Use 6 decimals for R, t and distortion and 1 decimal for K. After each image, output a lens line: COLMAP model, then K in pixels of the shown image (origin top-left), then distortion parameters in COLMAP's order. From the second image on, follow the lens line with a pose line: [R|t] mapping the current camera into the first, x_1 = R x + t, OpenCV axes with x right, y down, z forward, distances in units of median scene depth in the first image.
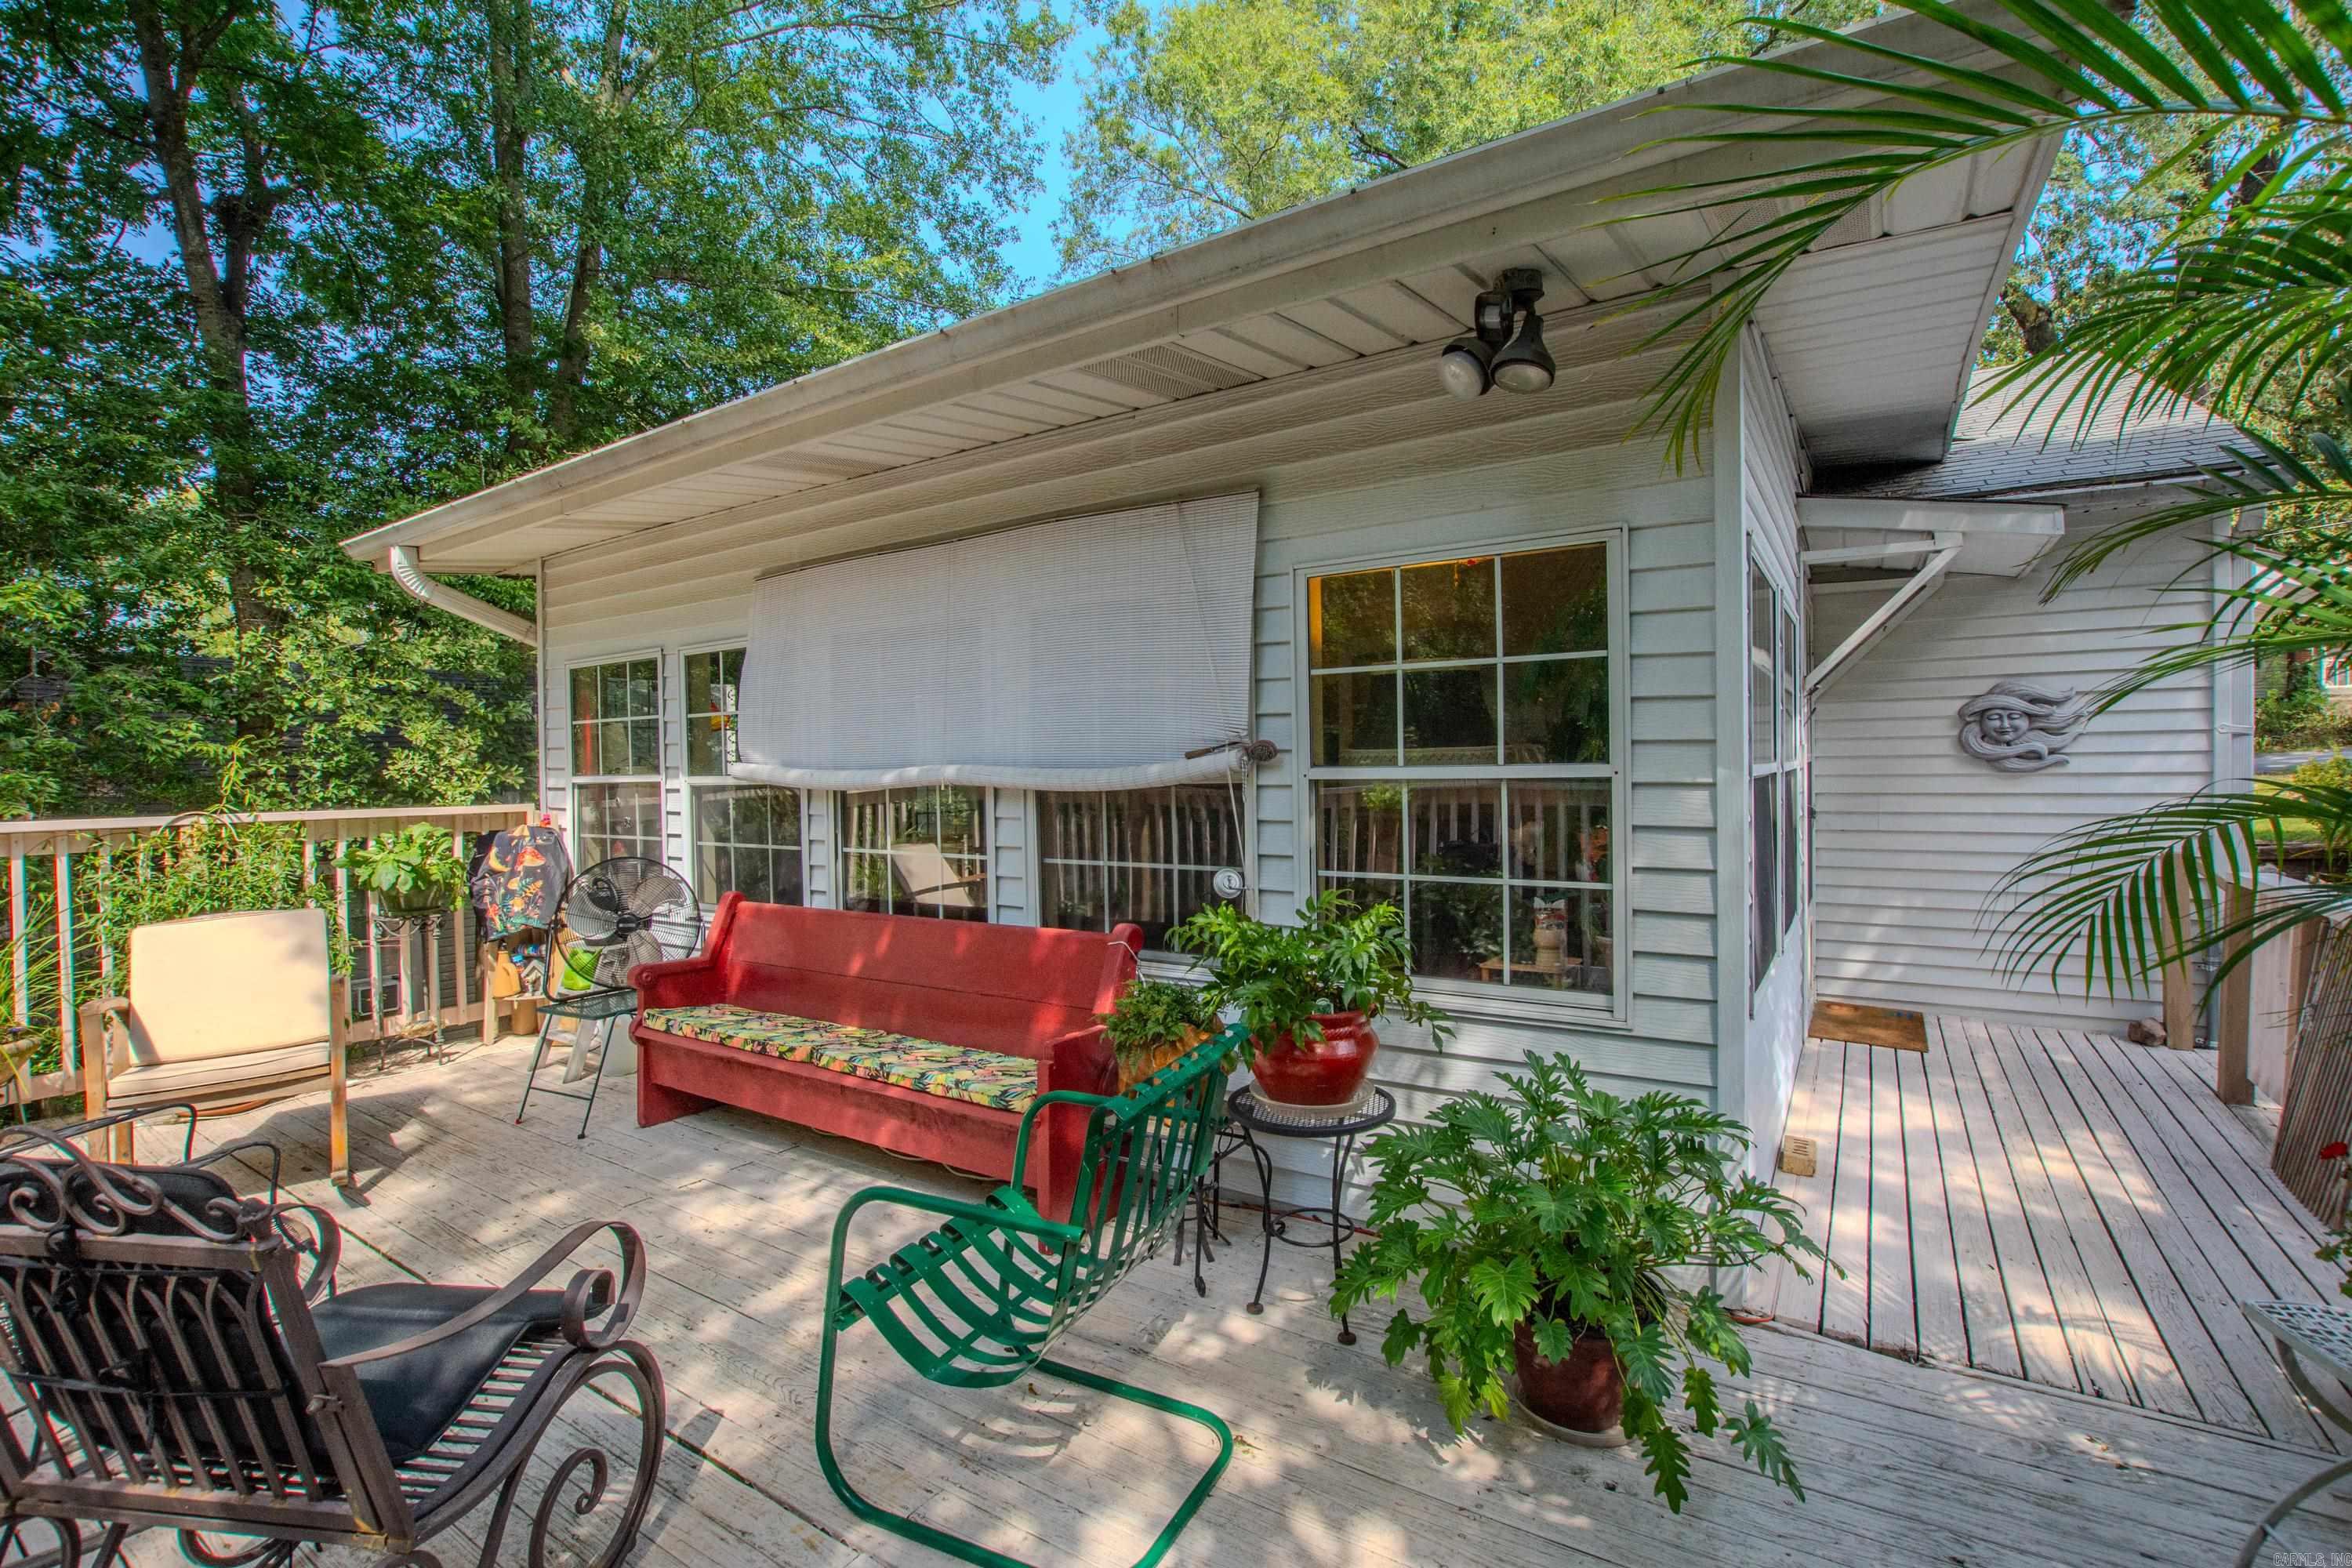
lens RADIAL K [[1020.5, 0, 1177.6], [0, 1020.5, 829.6], [0, 0, 1]] dist [-0.000955, -0.000191]
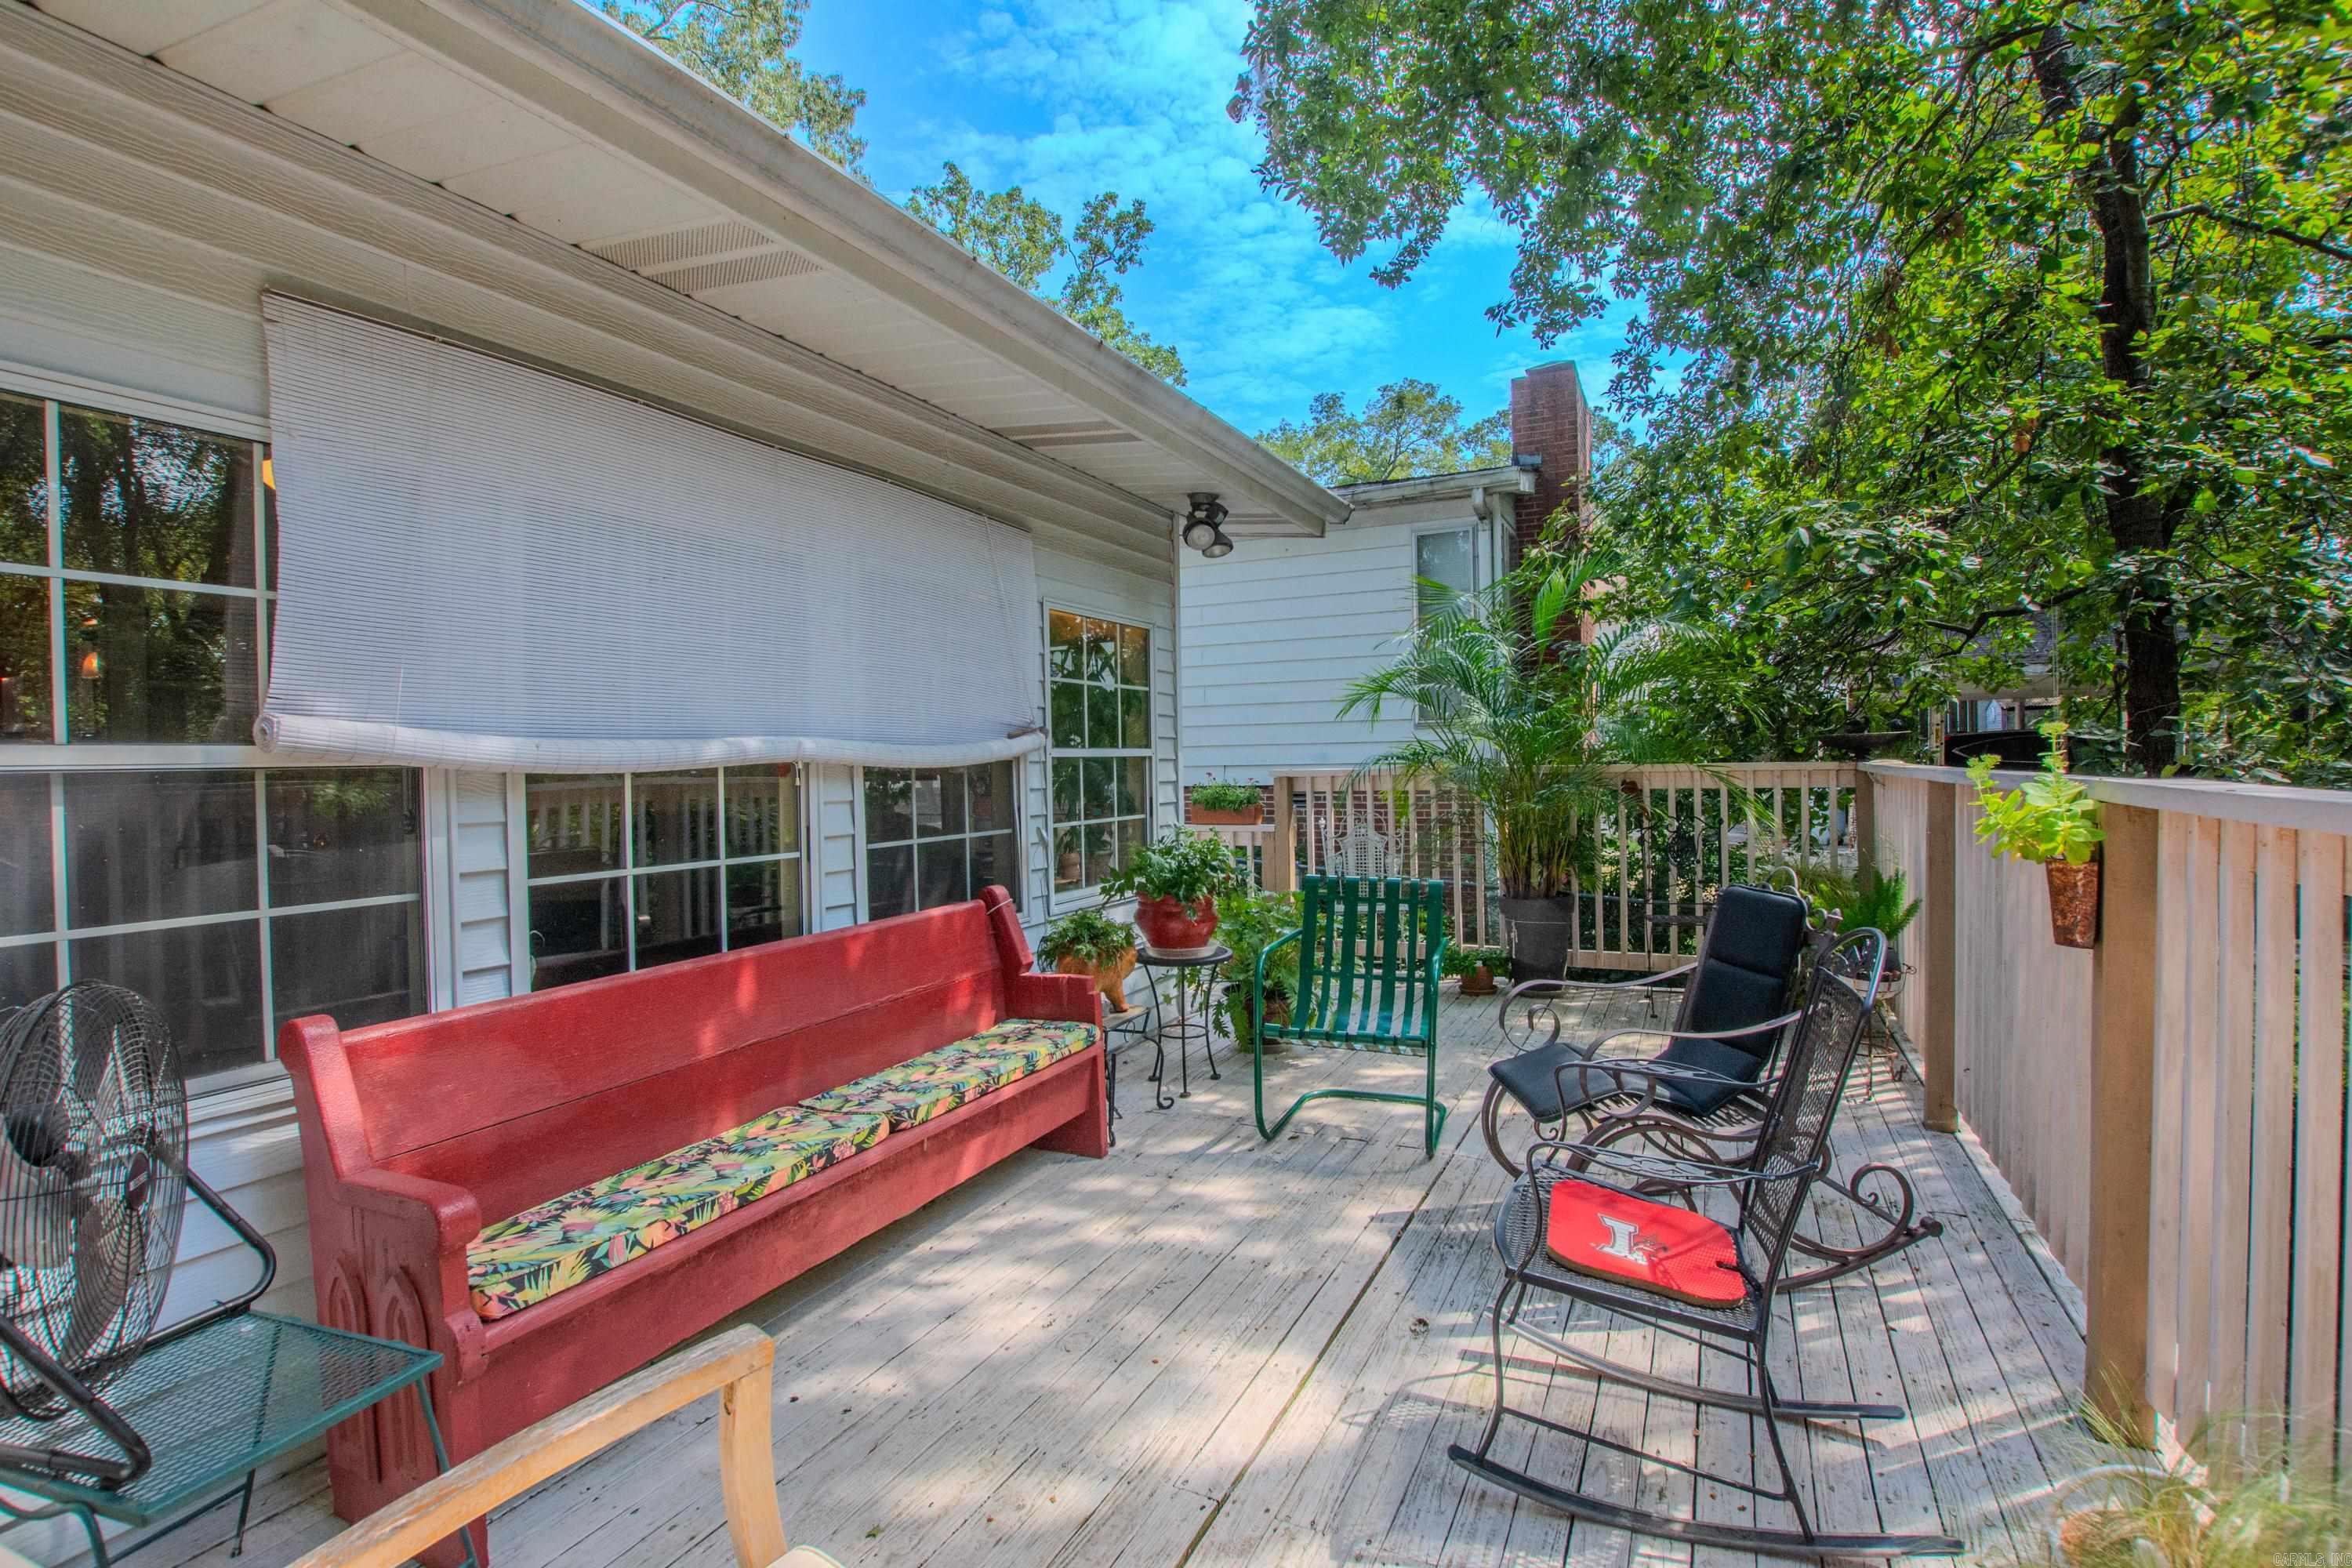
lens RADIAL K [[1145.4, 0, 1176.0], [0, 1145.4, 784.0], [0, 0, 1]] dist [-0.003505, -0.001508]
pose [[-0.132655, -0.014214, 0.991060, -1.195824], [0.054395, 0.998286, 0.021598, -0.031238], [-0.989669, 0.056774, -0.131654, 0.882382]]
